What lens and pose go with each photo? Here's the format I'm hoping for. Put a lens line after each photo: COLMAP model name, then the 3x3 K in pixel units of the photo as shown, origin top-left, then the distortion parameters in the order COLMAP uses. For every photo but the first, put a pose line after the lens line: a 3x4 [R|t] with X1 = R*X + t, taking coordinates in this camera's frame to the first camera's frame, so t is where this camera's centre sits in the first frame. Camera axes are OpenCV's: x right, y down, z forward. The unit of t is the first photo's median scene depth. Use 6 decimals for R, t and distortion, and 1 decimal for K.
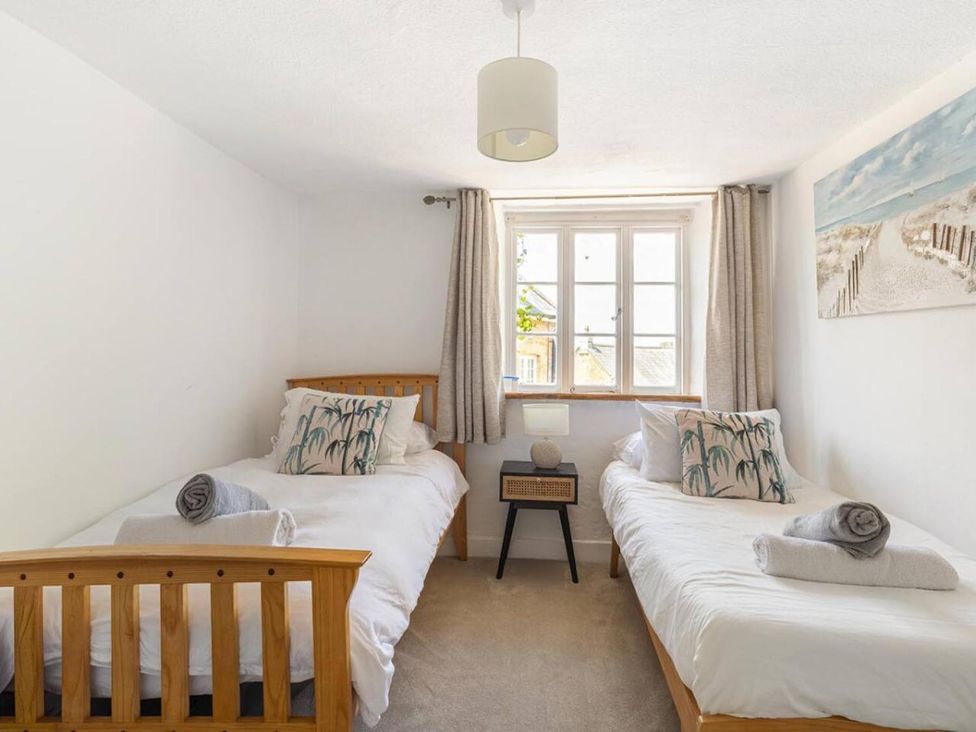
lens RADIAL K [[563.5, 0, 484.1], [0, 563.5, 338.0], [0, 0, 1]] dist [0.000706, 0.000446]
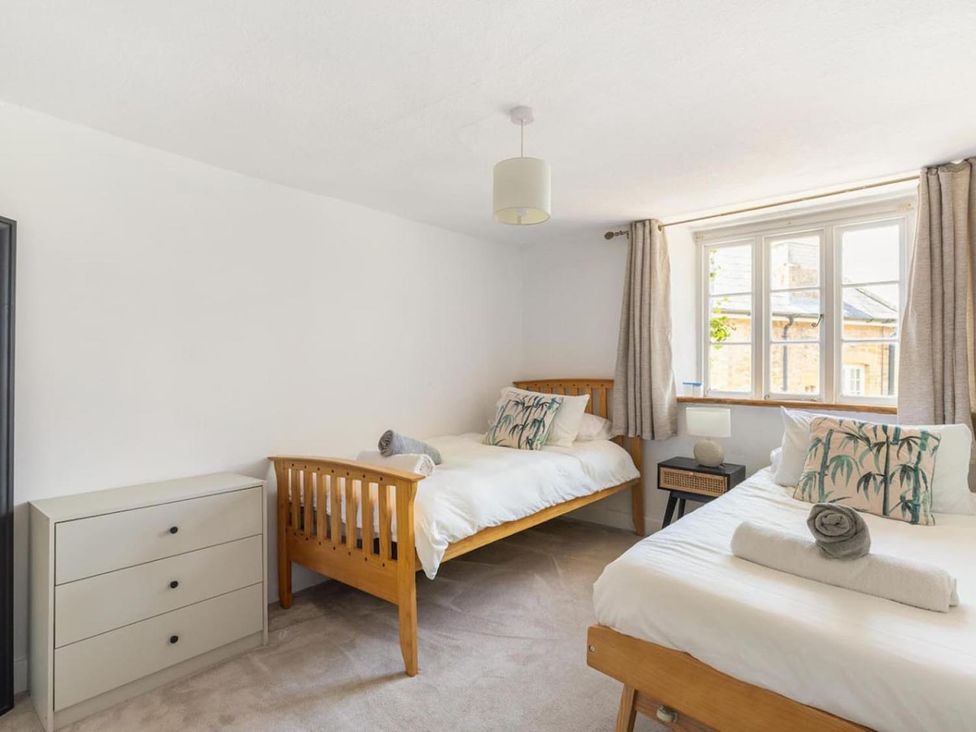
lens RADIAL K [[520.7, 0, 488.0], [0, 520.7, 365.5], [0, 0, 1]] dist [-0.001477, -0.000638]
pose [[0.795650, -0.003079, -0.605749, 0.400745], [0.020761, 0.999538, 0.022189, 0.004567], [0.605401, -0.030231, 0.795347, -0.060247]]
